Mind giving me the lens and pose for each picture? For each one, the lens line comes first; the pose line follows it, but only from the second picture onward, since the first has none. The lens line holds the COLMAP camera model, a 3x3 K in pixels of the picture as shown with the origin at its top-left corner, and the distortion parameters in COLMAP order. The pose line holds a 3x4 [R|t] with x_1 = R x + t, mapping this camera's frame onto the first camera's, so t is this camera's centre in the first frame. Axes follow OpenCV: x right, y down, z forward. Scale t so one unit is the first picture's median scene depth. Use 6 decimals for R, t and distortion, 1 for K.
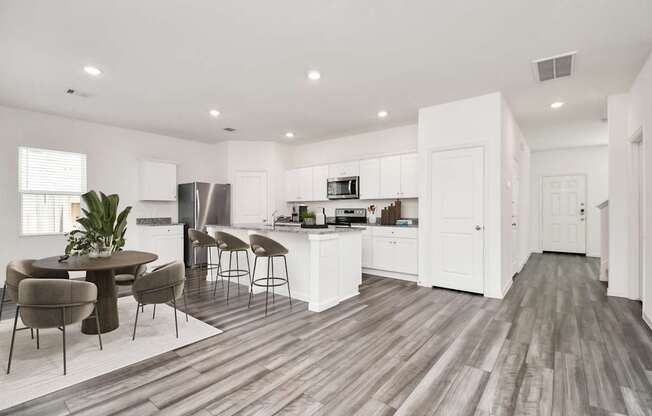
lens RADIAL K [[292.0, 0, 327.8], [0, 292.0, 208.5], [0, 0, 1]] dist [-0.020714, -0.000613]
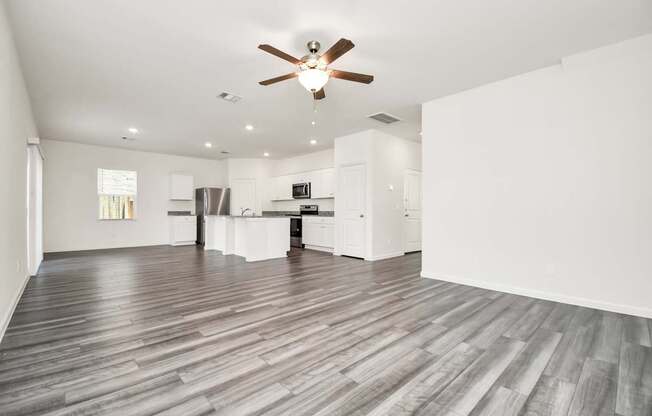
lens RADIAL K [[288.4, 0, 344.1], [0, 288.4, 208.5], [0, 0, 1]] dist [-0.000544, 0.000084]
pose [[0.992318, -0.000172, -0.123715, 0.448628], [0.000092, 1.000000, -0.000652, 0.019360], [0.123715, 0.000635, 0.992318, -0.401095]]
